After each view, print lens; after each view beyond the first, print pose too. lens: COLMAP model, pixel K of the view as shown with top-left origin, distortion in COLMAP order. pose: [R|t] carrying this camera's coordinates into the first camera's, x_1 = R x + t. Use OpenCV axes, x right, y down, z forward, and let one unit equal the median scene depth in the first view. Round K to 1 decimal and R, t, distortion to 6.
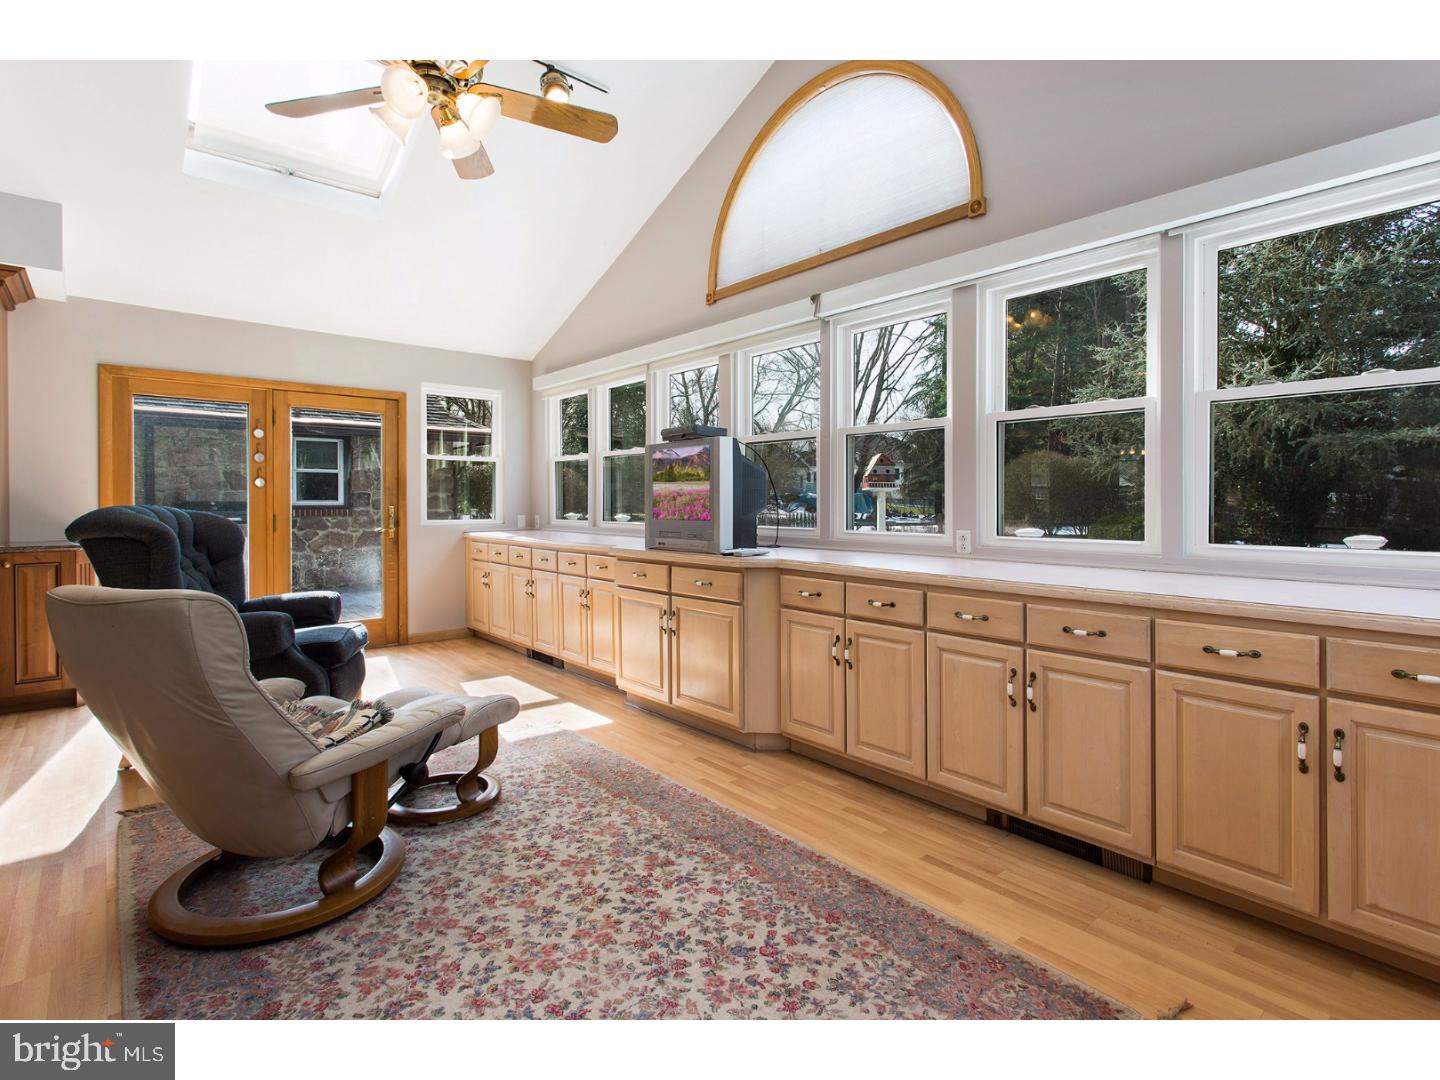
lens RADIAL K [[690.6, 0, 748.1], [0, 690.6, 503.9], [0, 0, 1]] dist [-0.003406, -0.000559]
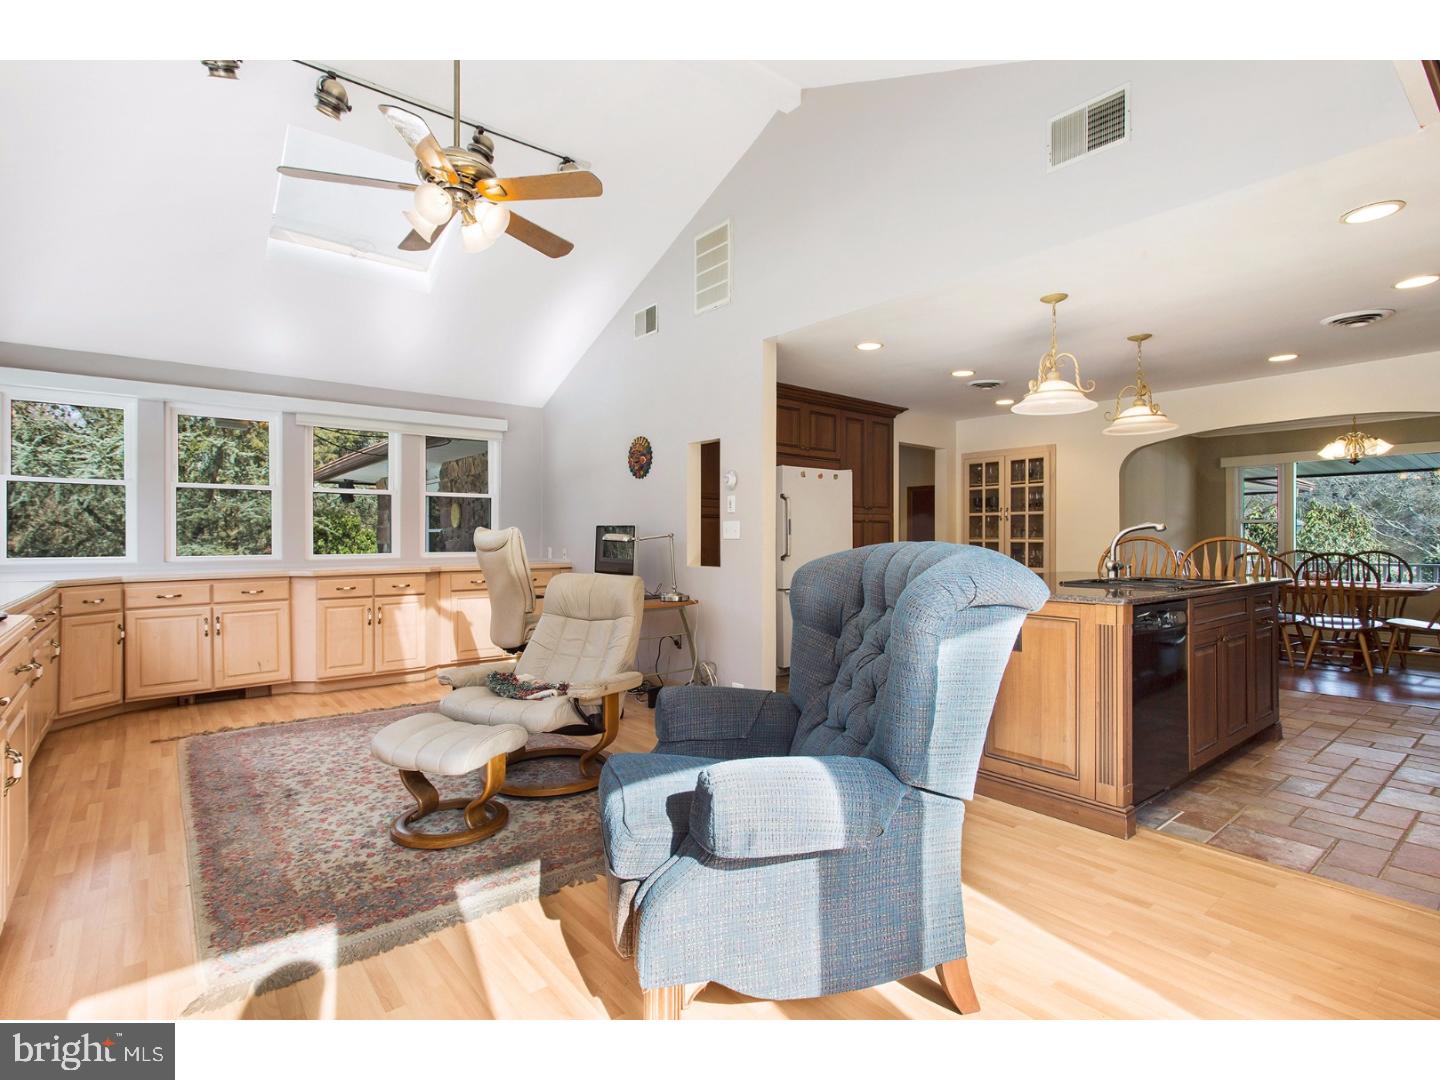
lens RADIAL K [[694.0, 0, 719.2], [0, 694.0, 538.0], [0, 0, 1]] dist [-0.005571, 0.003052]
pose [[-0.997453, -0.000583, 0.071319, -1.132281], [-0.000072, 0.999974, 0.007173, 0.004667], [-0.071321, 0.007150, -0.997428, 2.474563]]
